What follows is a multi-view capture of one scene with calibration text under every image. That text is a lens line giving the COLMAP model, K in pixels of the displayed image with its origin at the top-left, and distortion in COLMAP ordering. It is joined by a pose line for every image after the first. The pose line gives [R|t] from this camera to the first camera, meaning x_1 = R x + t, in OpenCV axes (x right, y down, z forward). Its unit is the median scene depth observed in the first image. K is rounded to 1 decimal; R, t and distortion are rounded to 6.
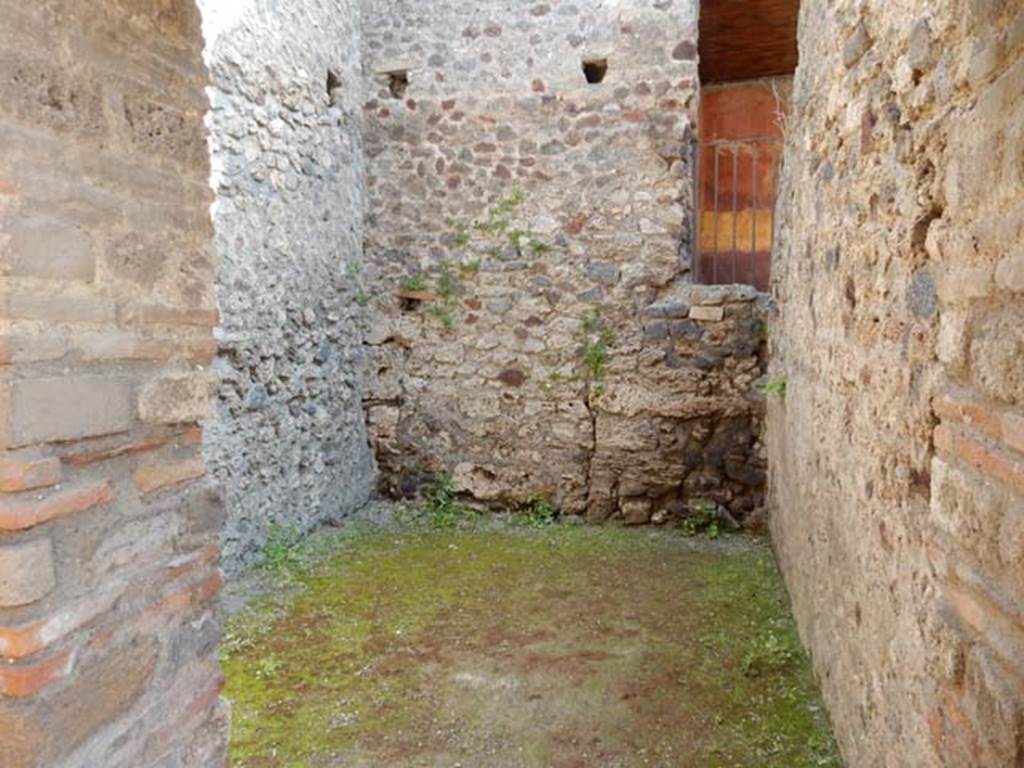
lens RADIAL K [[739.7, 0, 512.0], [0, 739.7, 388.6], [0, 0, 1]] dist [-0.023052, 0.010189]
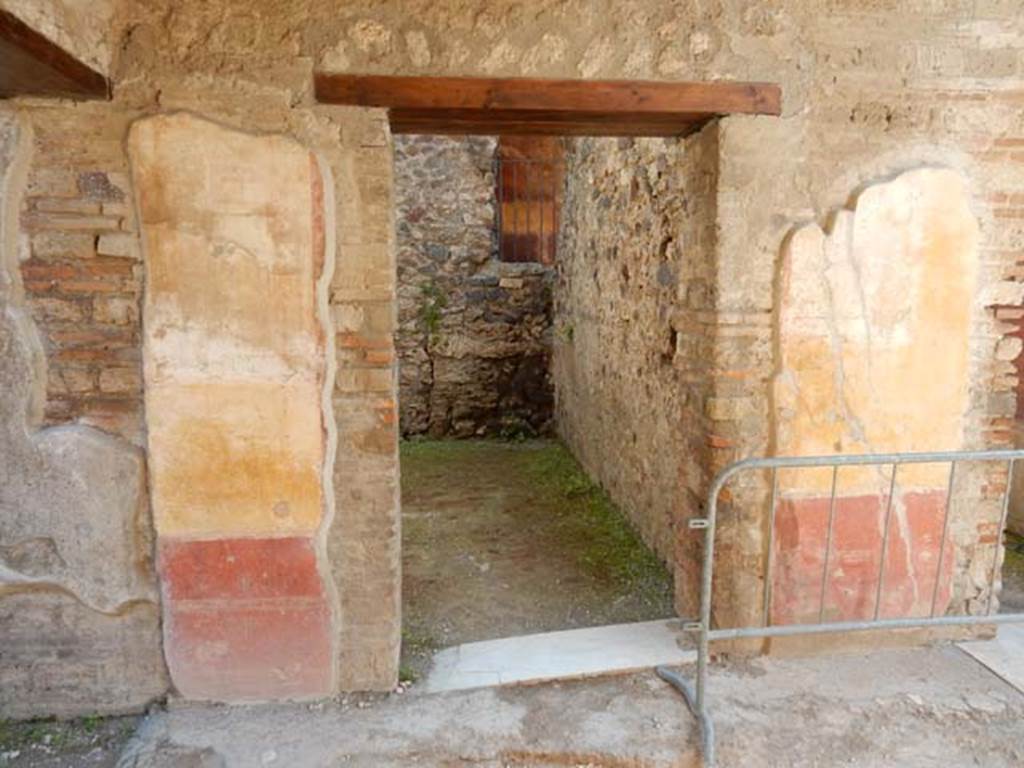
lens RADIAL K [[739.7, 0, 512.0], [0, 739.7, 383.1], [0, 0, 1]] dist [-0.023052, 0.010189]
pose [[0.939055, -0.039154, 0.341530, -0.222394], [0.027750, 0.998884, 0.038214, 0.034000], [-0.342645, -0.026407, 0.939094, -0.324318]]
